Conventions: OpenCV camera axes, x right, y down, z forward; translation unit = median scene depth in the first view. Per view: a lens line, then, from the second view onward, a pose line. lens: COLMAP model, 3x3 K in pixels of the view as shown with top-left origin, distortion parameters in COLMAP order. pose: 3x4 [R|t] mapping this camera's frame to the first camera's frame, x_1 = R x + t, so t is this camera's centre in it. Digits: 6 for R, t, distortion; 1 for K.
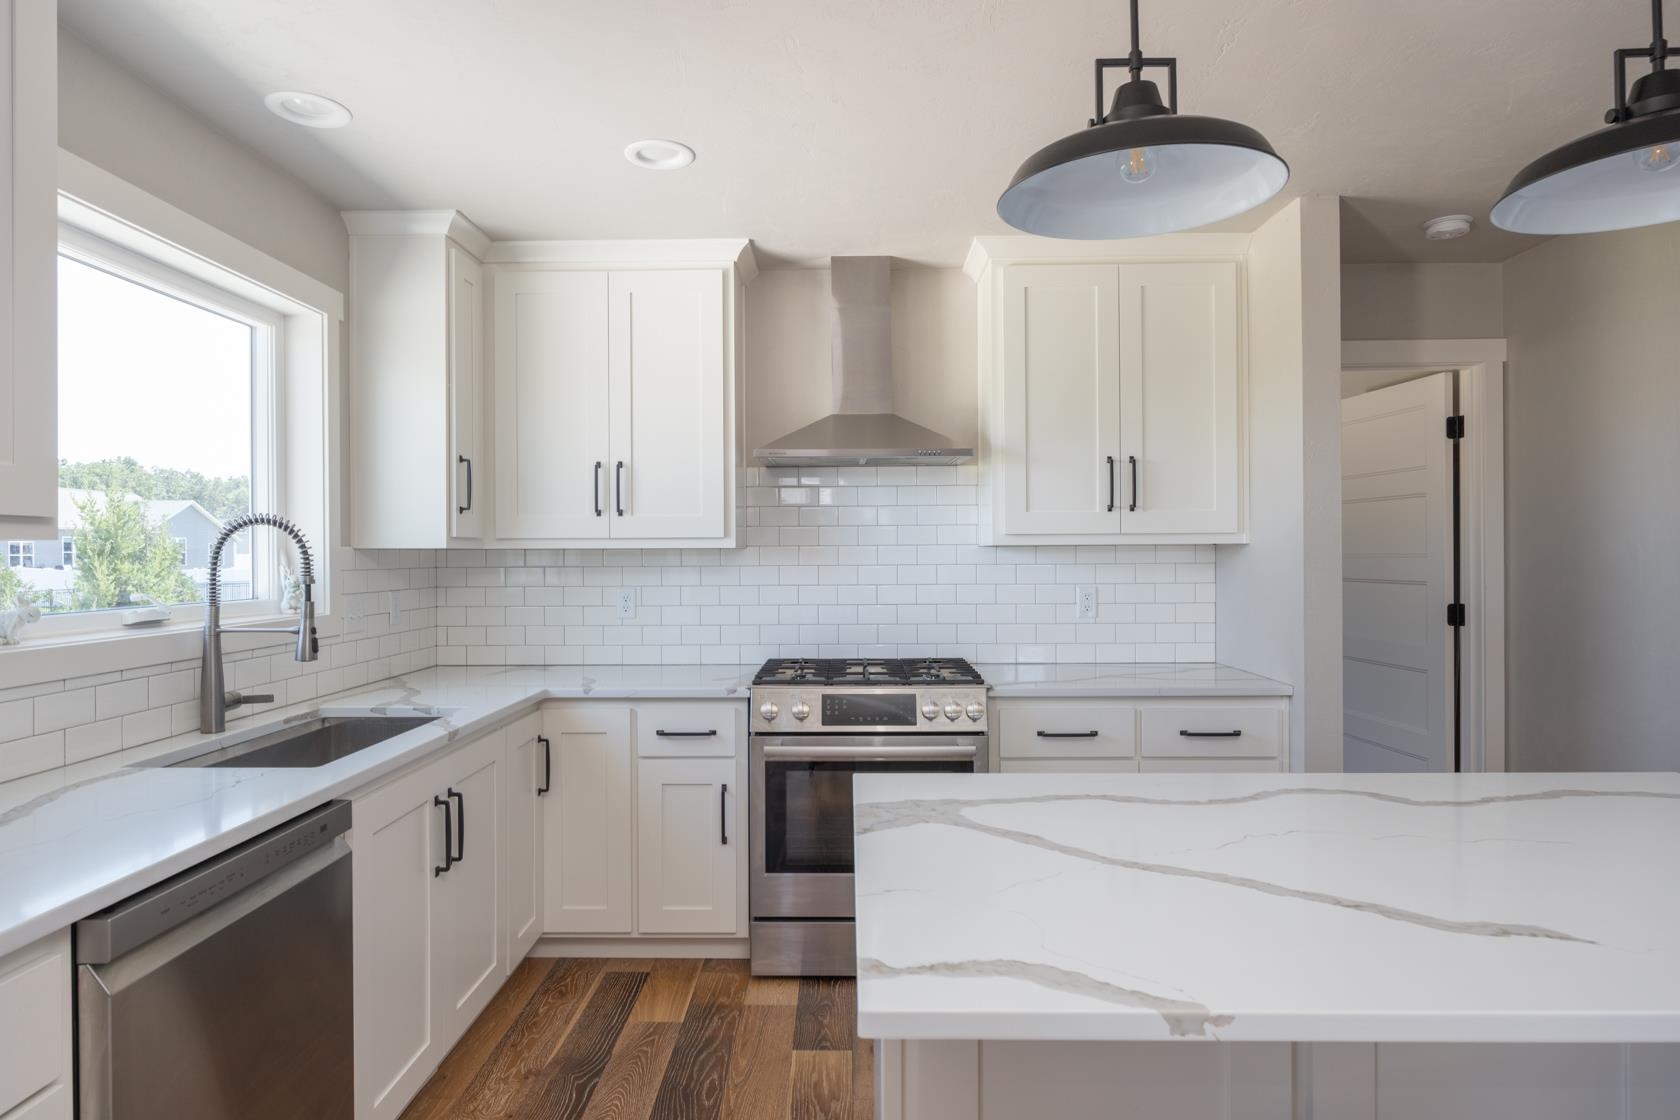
lens RADIAL K [[937.0, 0, 834.4], [0, 937.0, 554.7], [0, 0, 1]] dist [-0.001570, -0.000893]
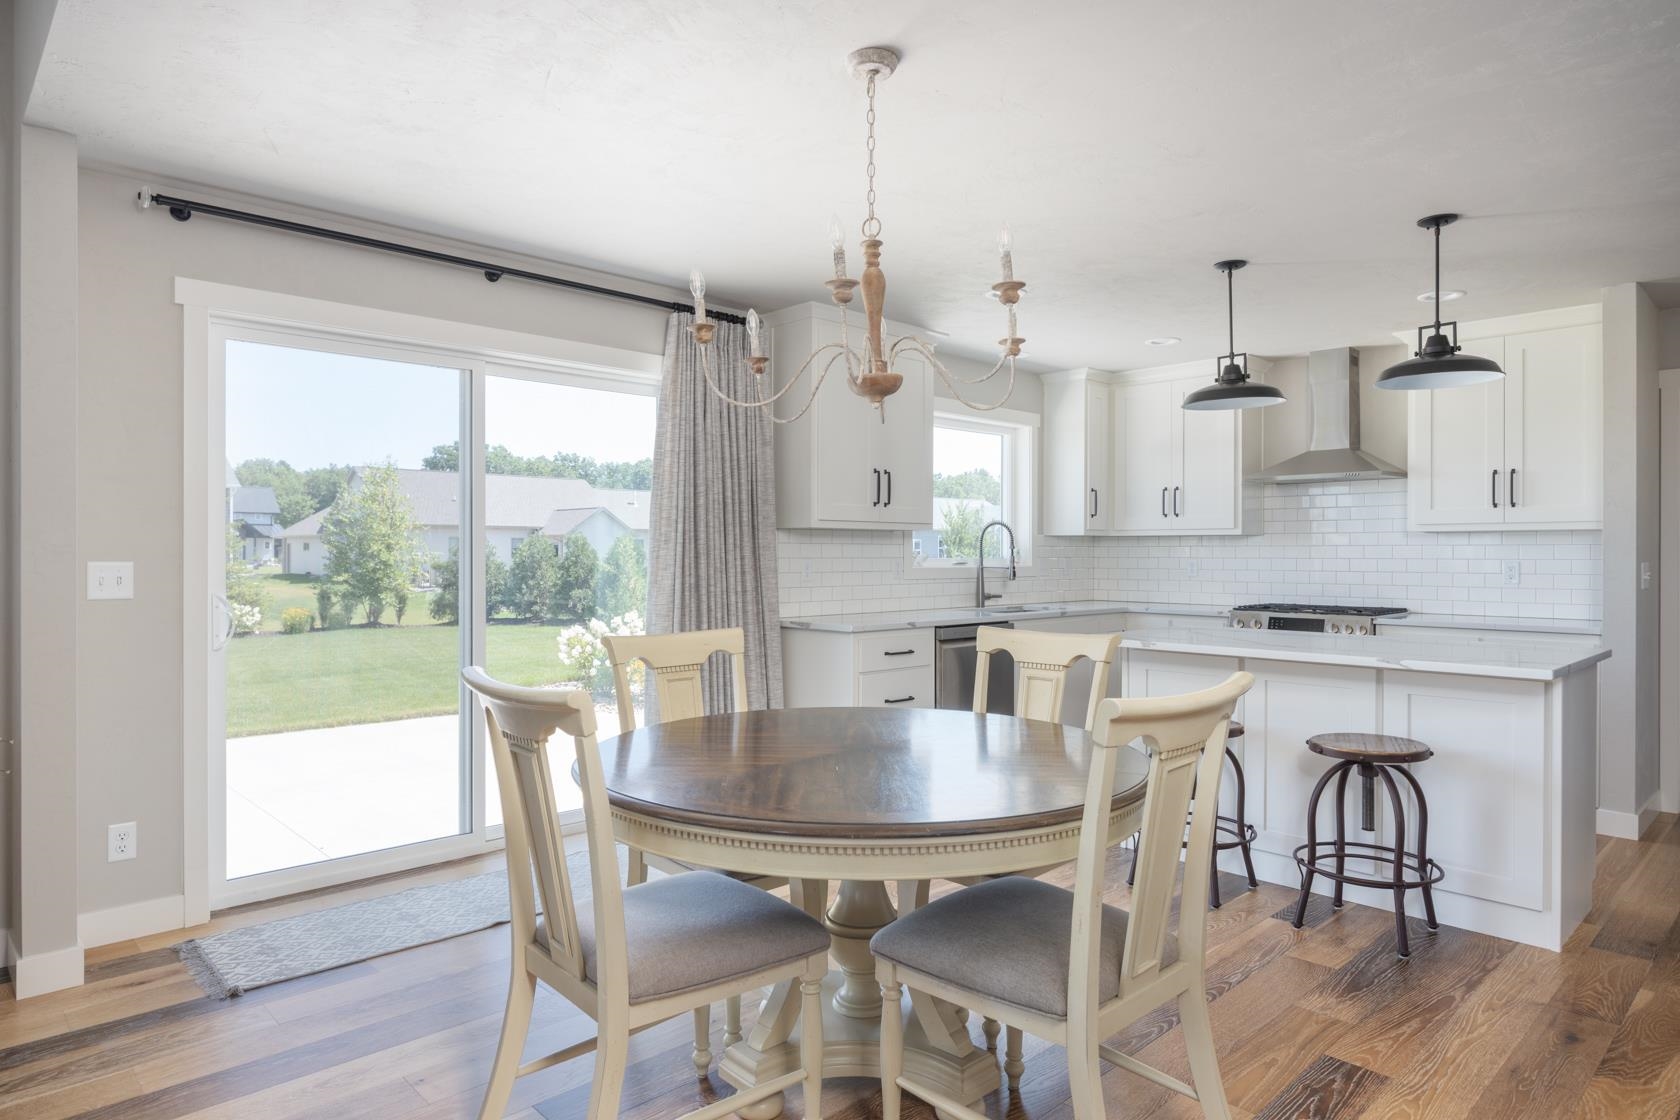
lens RADIAL K [[991.5, 0, 838.5], [0, 991.5, 562.2], [0, 0, 1]] dist [-0.002898, -0.006569]
pose [[0.703145, 0.013494, -0.710918, 0.730593], [-0.006304, 0.999899, 0.012744, 0.027236], [0.711018, -0.004480, 0.703159, -0.871263]]
